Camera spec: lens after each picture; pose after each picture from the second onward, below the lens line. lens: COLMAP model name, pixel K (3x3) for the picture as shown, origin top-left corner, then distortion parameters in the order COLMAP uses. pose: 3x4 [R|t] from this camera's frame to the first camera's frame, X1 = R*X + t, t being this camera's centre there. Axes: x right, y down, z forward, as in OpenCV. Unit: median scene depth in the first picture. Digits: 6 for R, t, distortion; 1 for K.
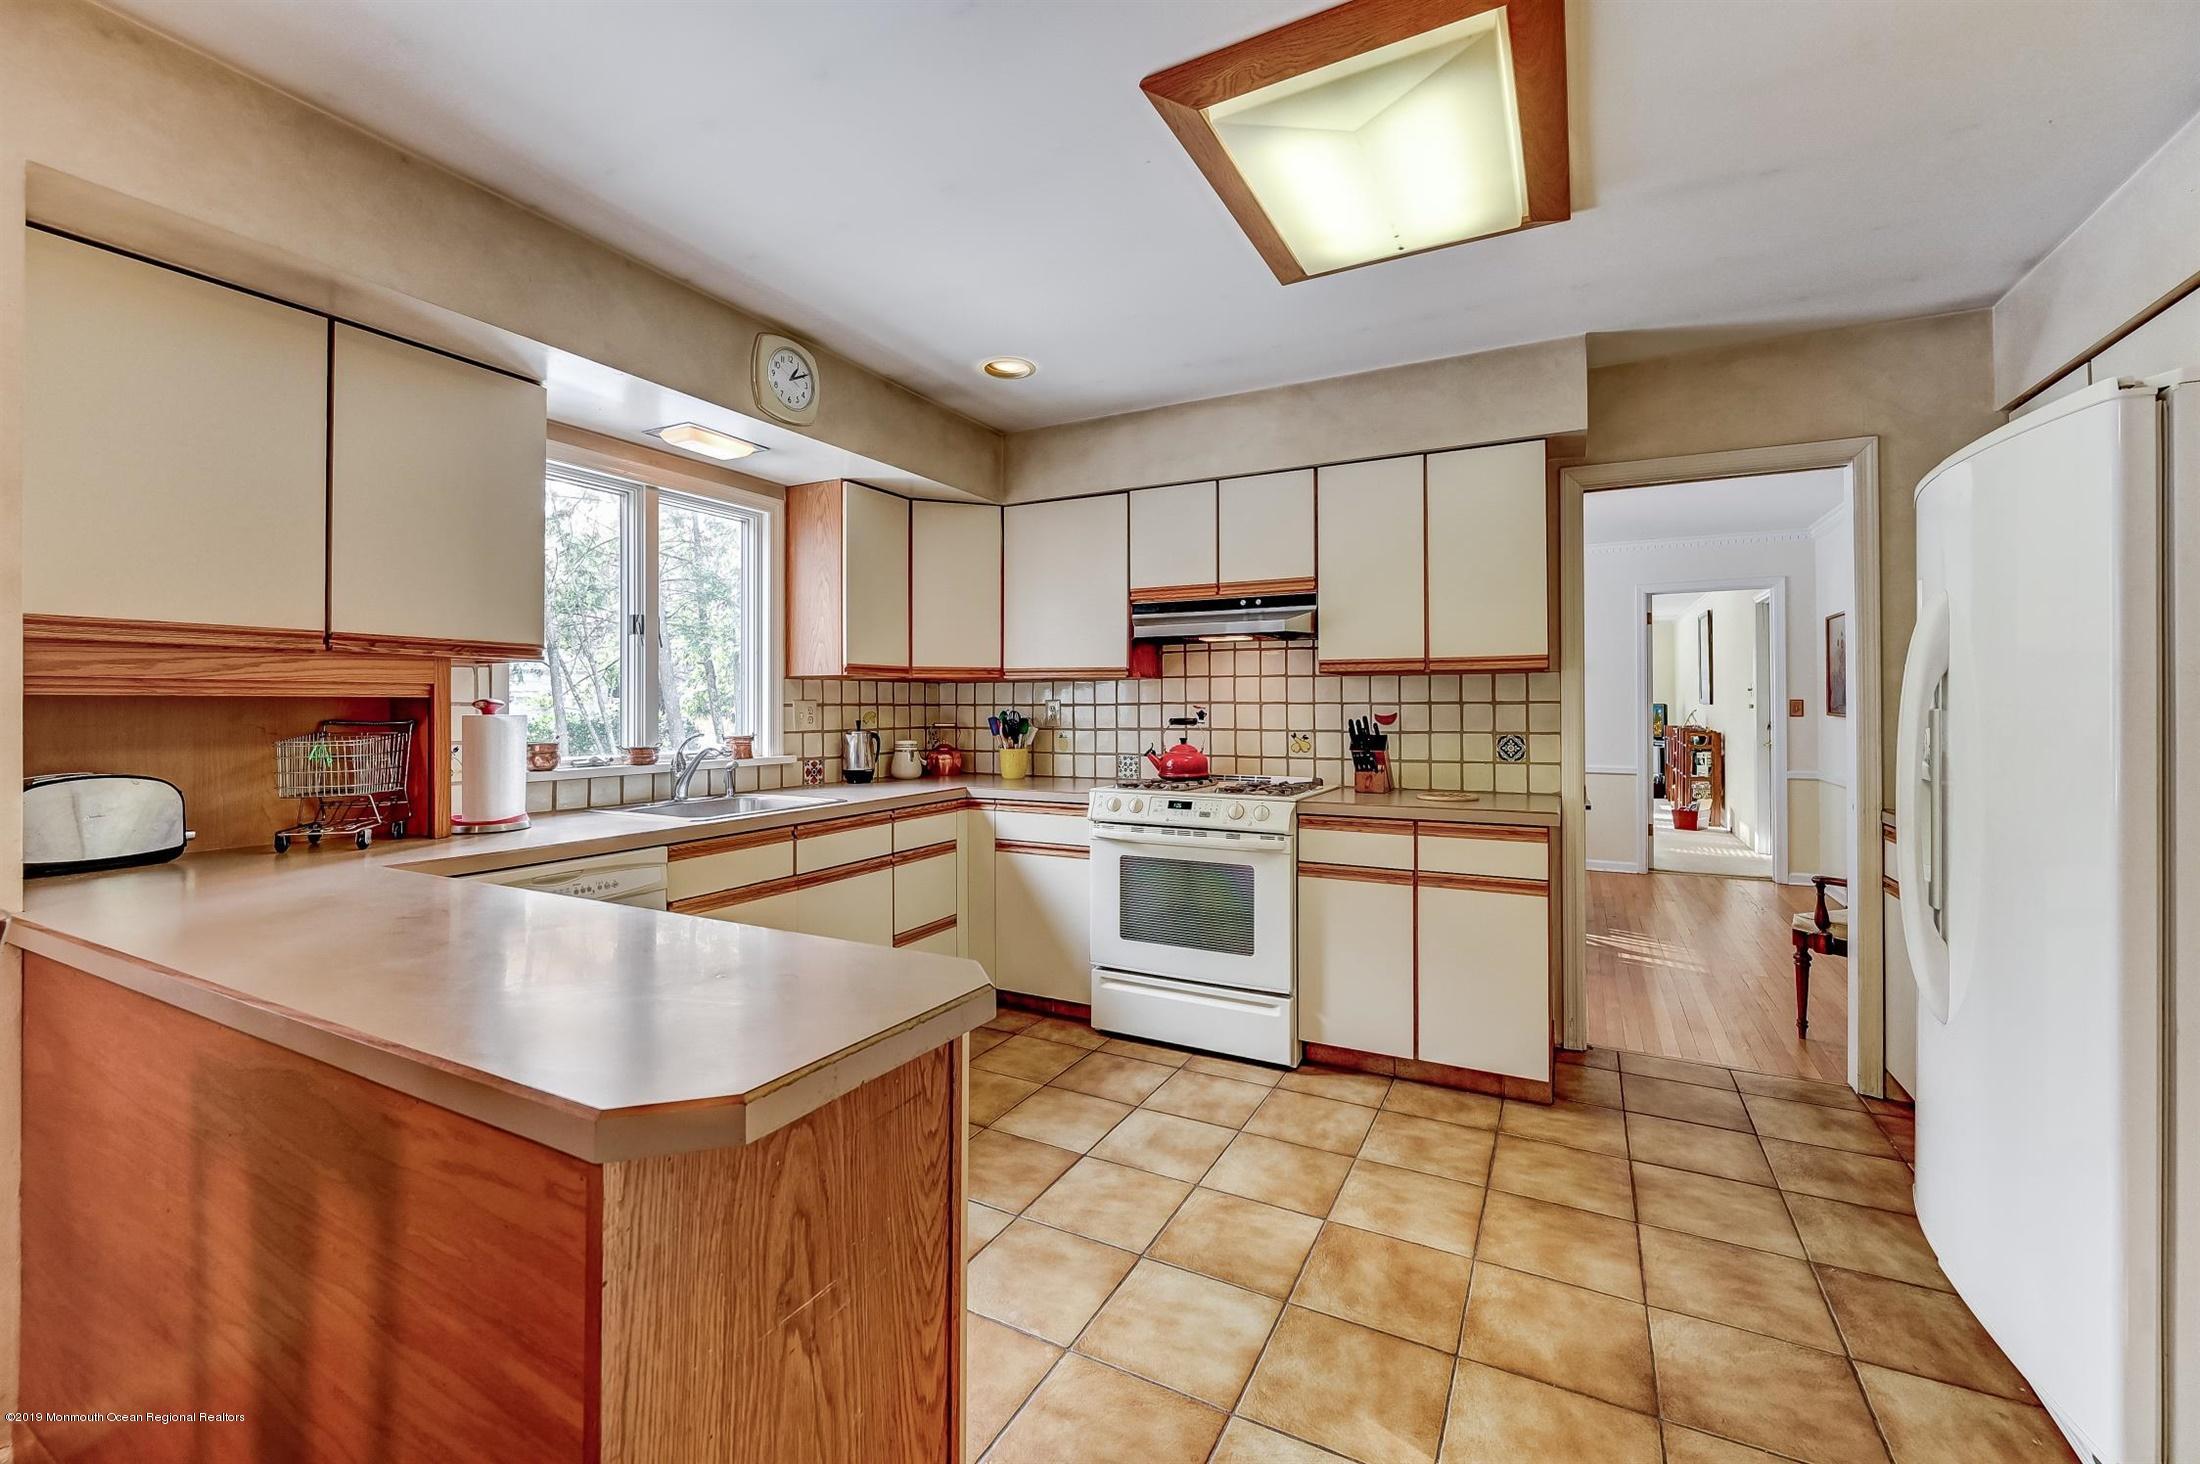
lens RADIAL K [[892.7, 0, 1100.9], [0, 892.7, 702.6], [0, 0, 1]] dist [-0.009355, -0.000005]
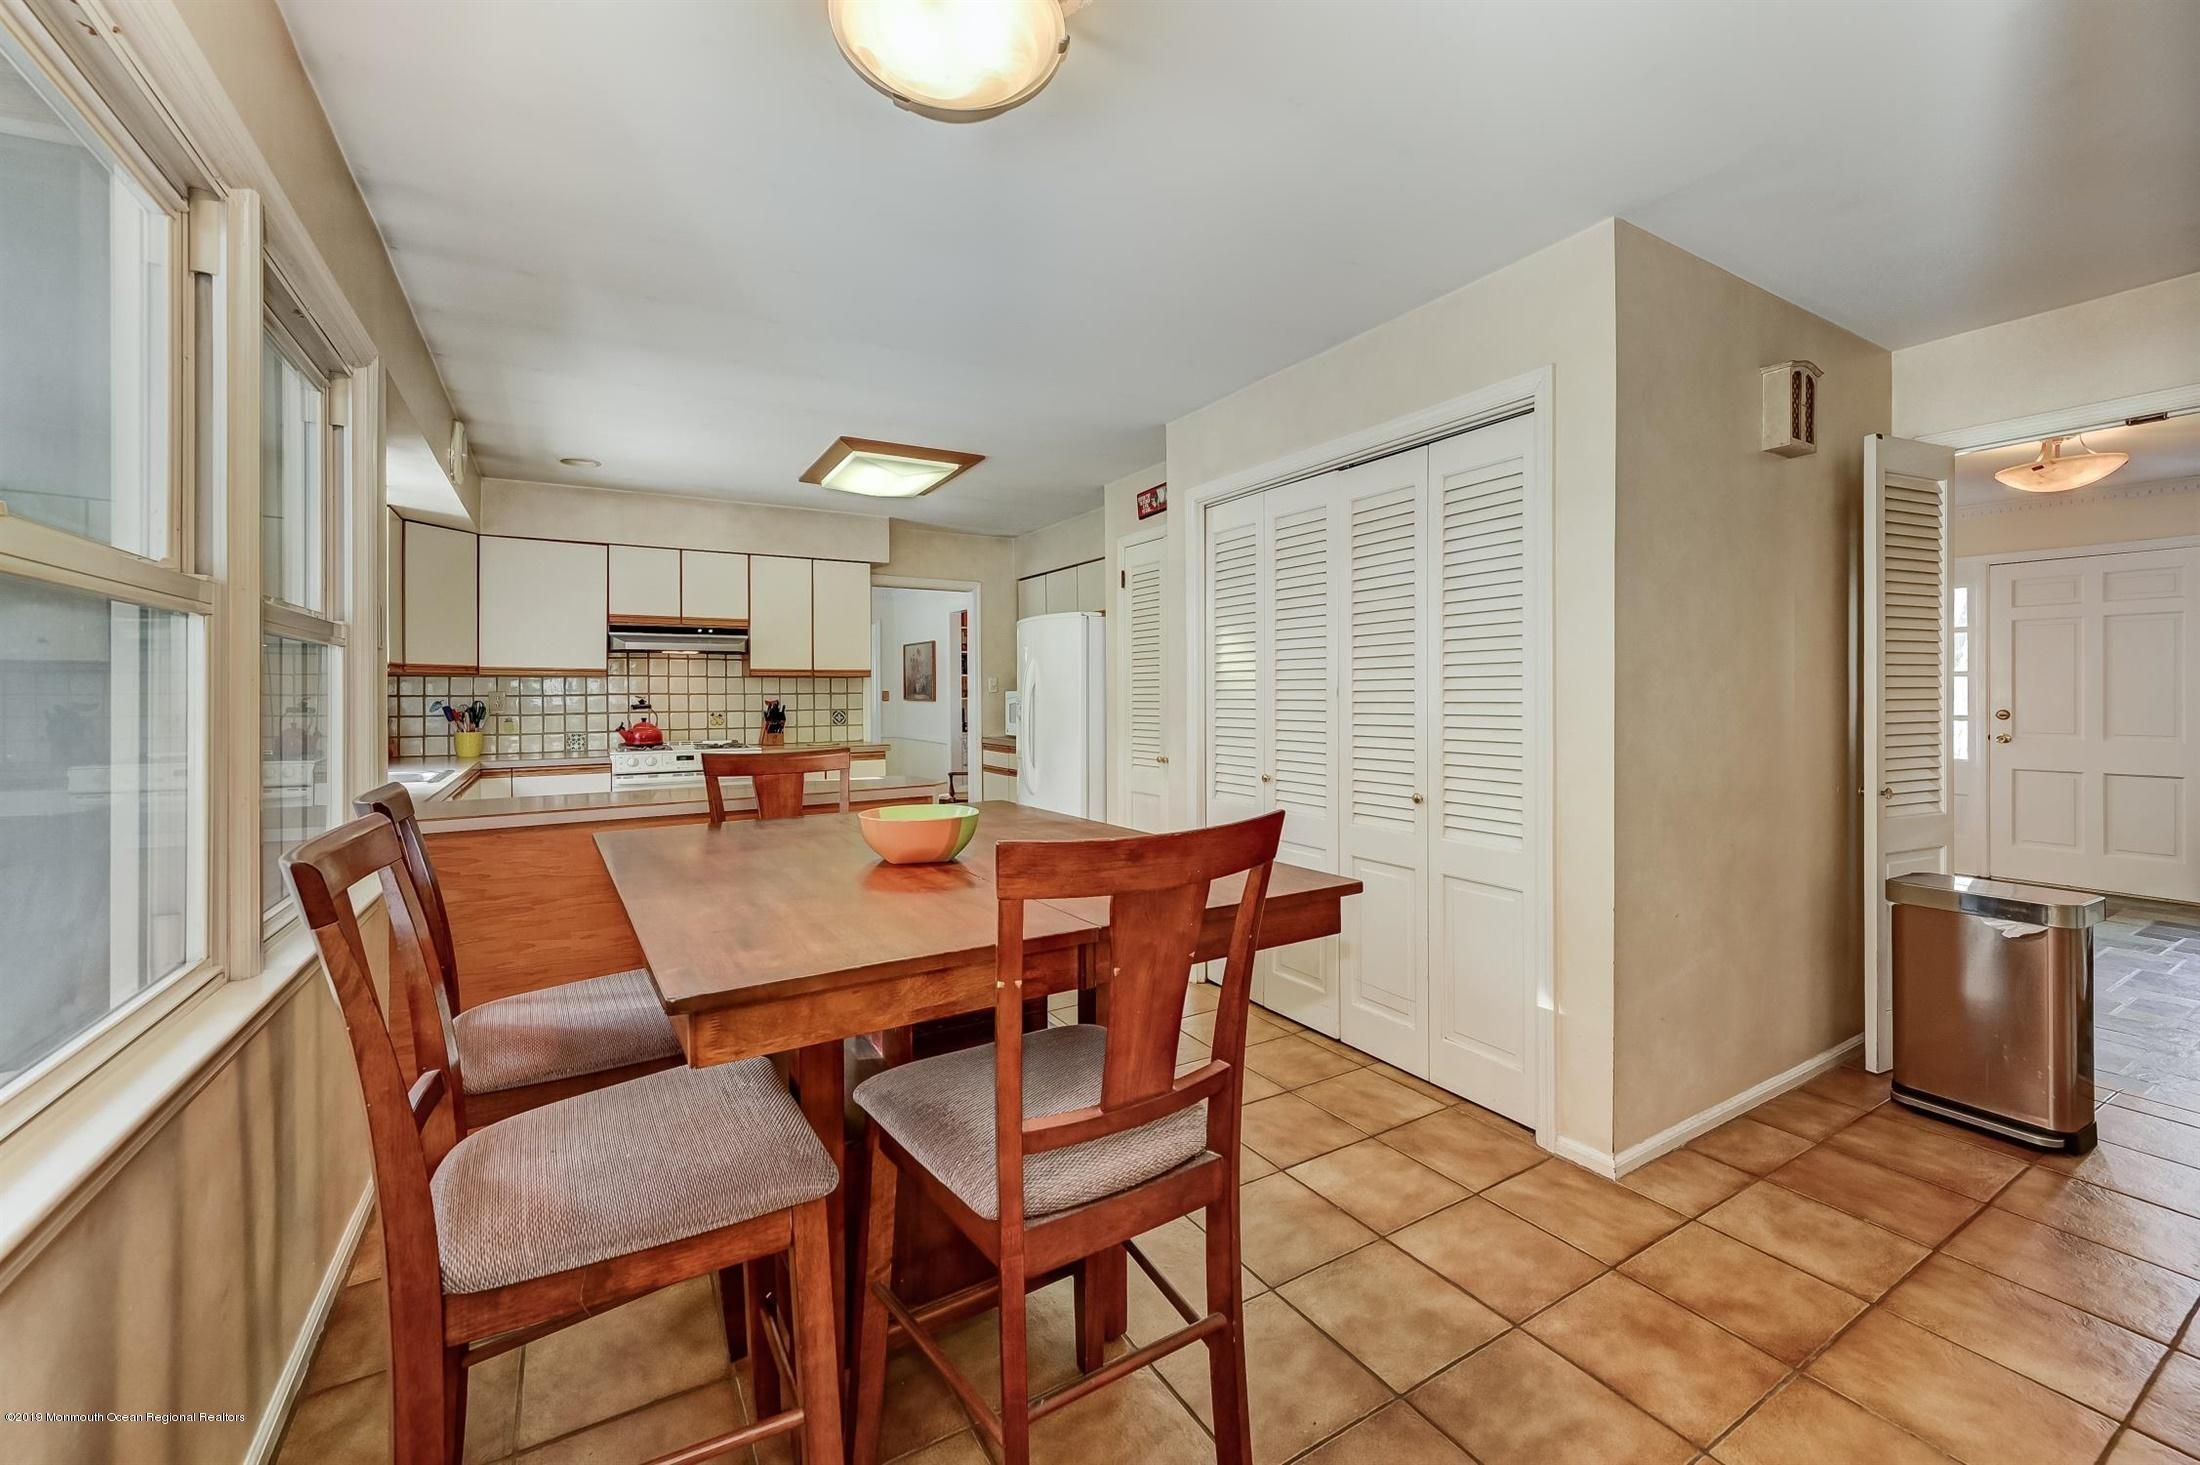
lens RADIAL K [[876.0, 0, 1101.8], [0, 876.0, 692.8], [0, 0, 1]] dist [0.000602, 0.000012]
pose [[0.519014, -0.000290, 0.854765, -0.825989], [0.000879, 1.000000, -0.000194, -0.000704], [-0.854765, 0.000852, 0.519015, -0.430123]]
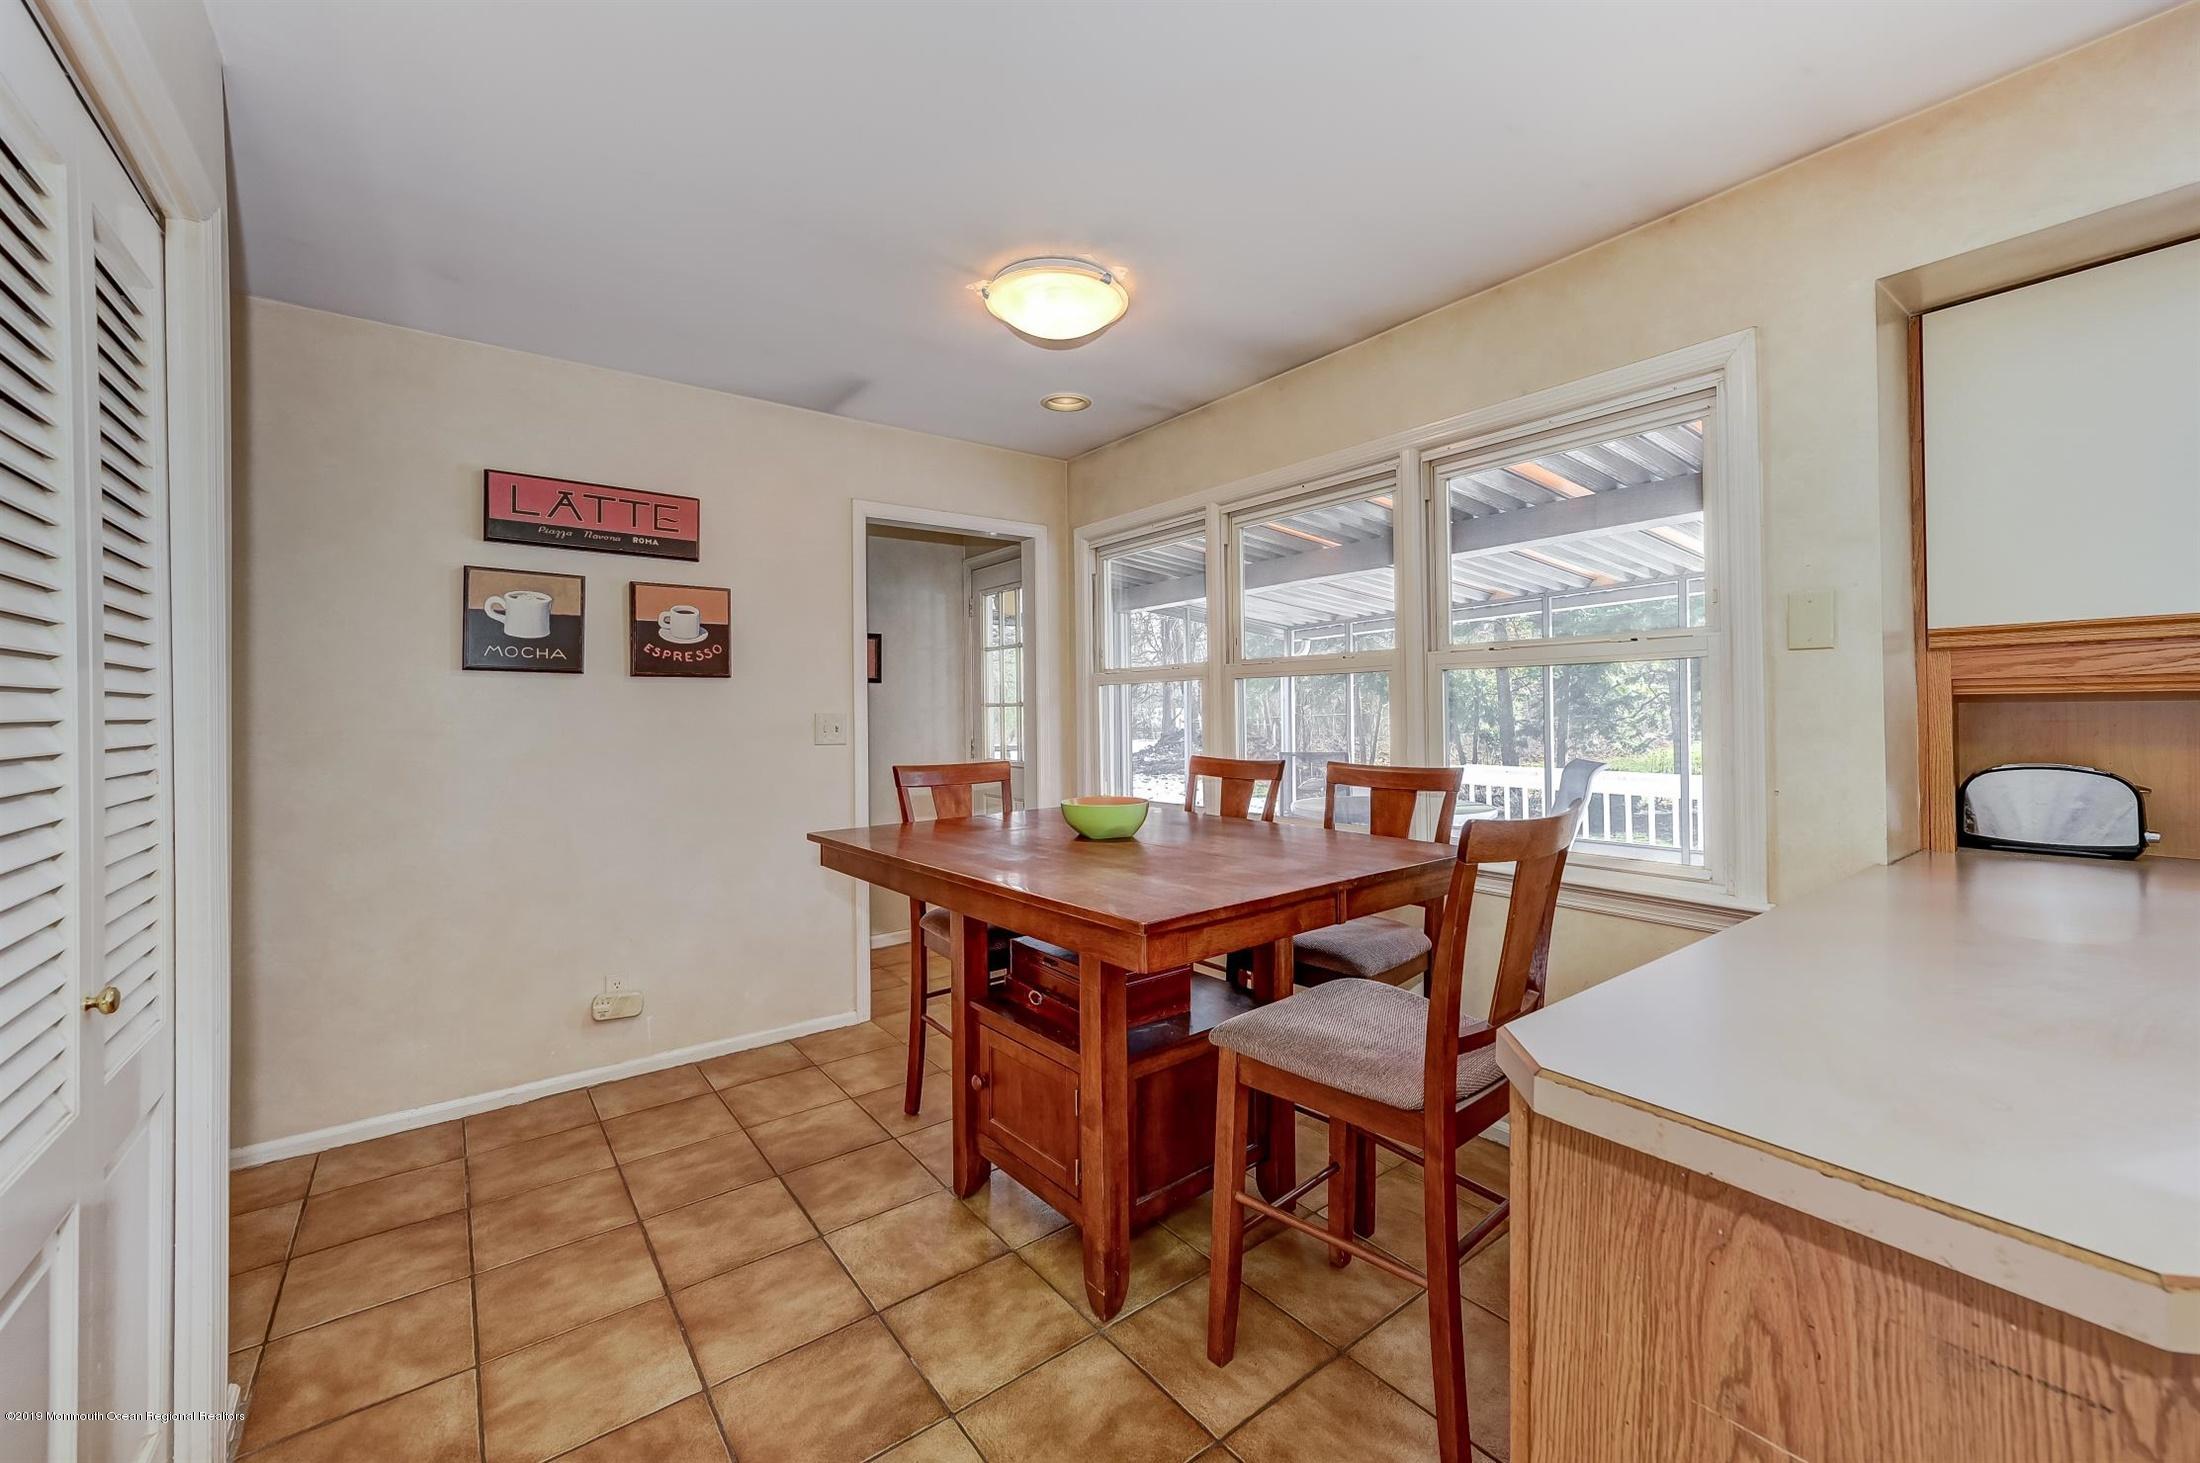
lens RADIAL K [[871.9, 0, 1101.2], [0, 871.9, 707.2], [0, 0, 1]] dist [0.000100, 0.000090]
pose [[-0.418836, 0.002835, -0.908057, 0.176156], [0.014778, 0.999884, -0.003694, -0.002147], [0.907941, -0.014967, -0.418830, 0.211434]]
